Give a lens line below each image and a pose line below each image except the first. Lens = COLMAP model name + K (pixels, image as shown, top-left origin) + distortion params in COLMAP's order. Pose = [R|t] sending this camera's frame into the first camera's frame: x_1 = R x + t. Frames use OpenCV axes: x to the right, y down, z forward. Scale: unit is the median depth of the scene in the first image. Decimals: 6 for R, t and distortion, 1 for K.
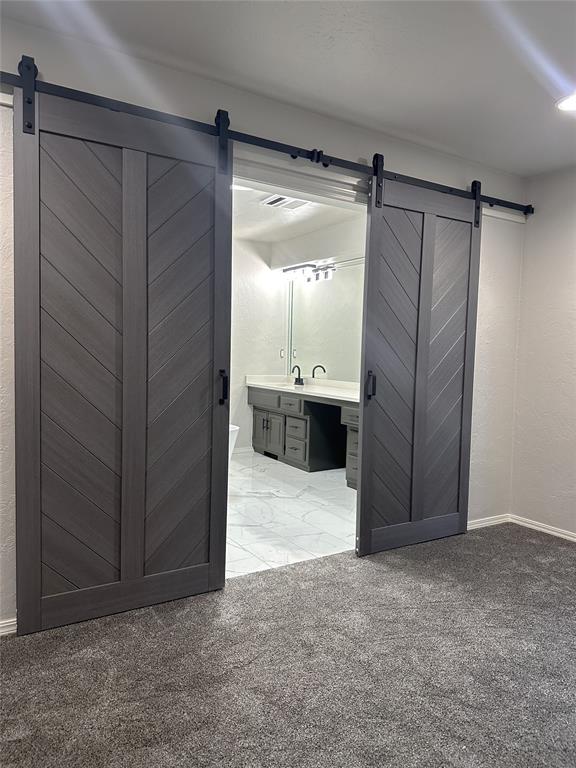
lens RADIAL K [[539.3, 0, 288.6], [0, 539.3, 379.7], [0, 0, 1]] dist [-0.023885, -0.012814]
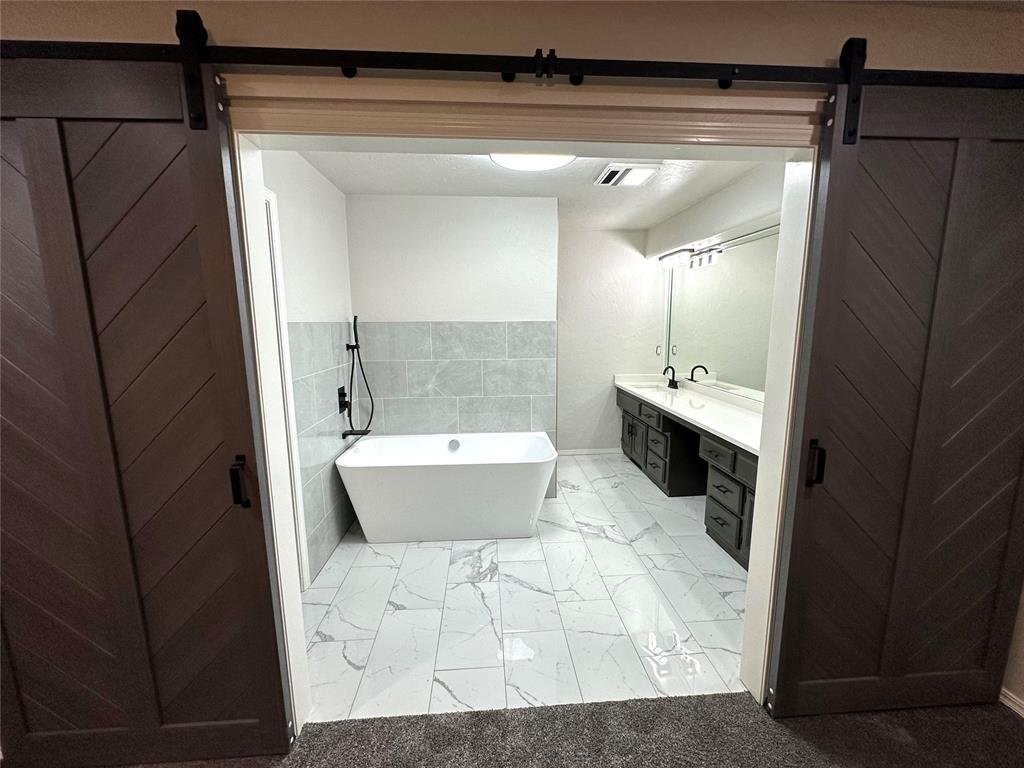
lens RADIAL K [[416.8, 0, 514.3], [0, 416.8, 378.4], [0, 0, 1]] dist [-0.003690, -0.000290]
pose [[0.881486, 0.035438, -0.470878, 0.128012], [0.004566, 0.996494, 0.083543, -0.073808], [0.472187, -0.075792, 0.878234, 0.311859]]
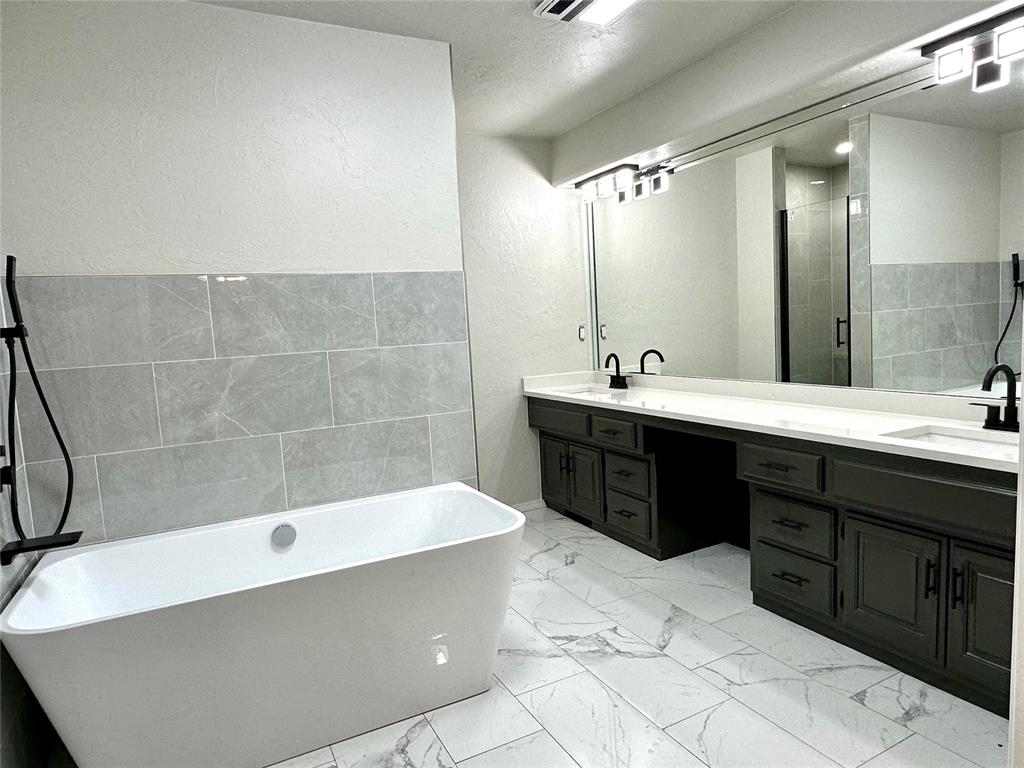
lens RADIAL K [[625.2, 0, 508.0], [0, 625.2, 388.5], [0, 0, 1]] dist [-0.008204, -0.000107]
pose [[0.994049, -0.068910, -0.084365, -0.045691], [0.073267, 0.996074, 0.049683, -0.034600], [0.080610, -0.055569, 0.995196, 0.395317]]
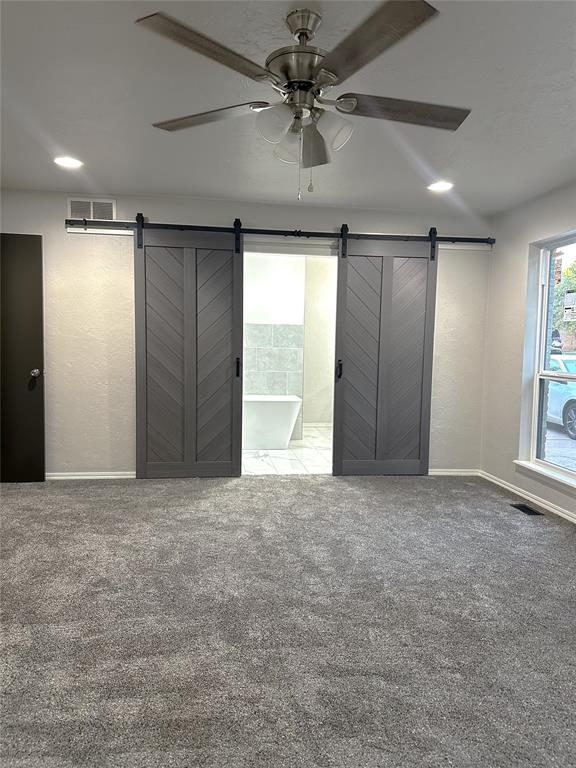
lens RADIAL K [[539.3, 0, 290.2], [0, 539.3, 392.1], [0, 0, 1]] dist [-0.023885, -0.012814]
pose [[0.909078, 0.029373, -0.415589, 0.404246], [-0.020981, 0.999474, 0.024745, 0.024967], [0.416098, -0.013776, 0.909216, -0.306710]]
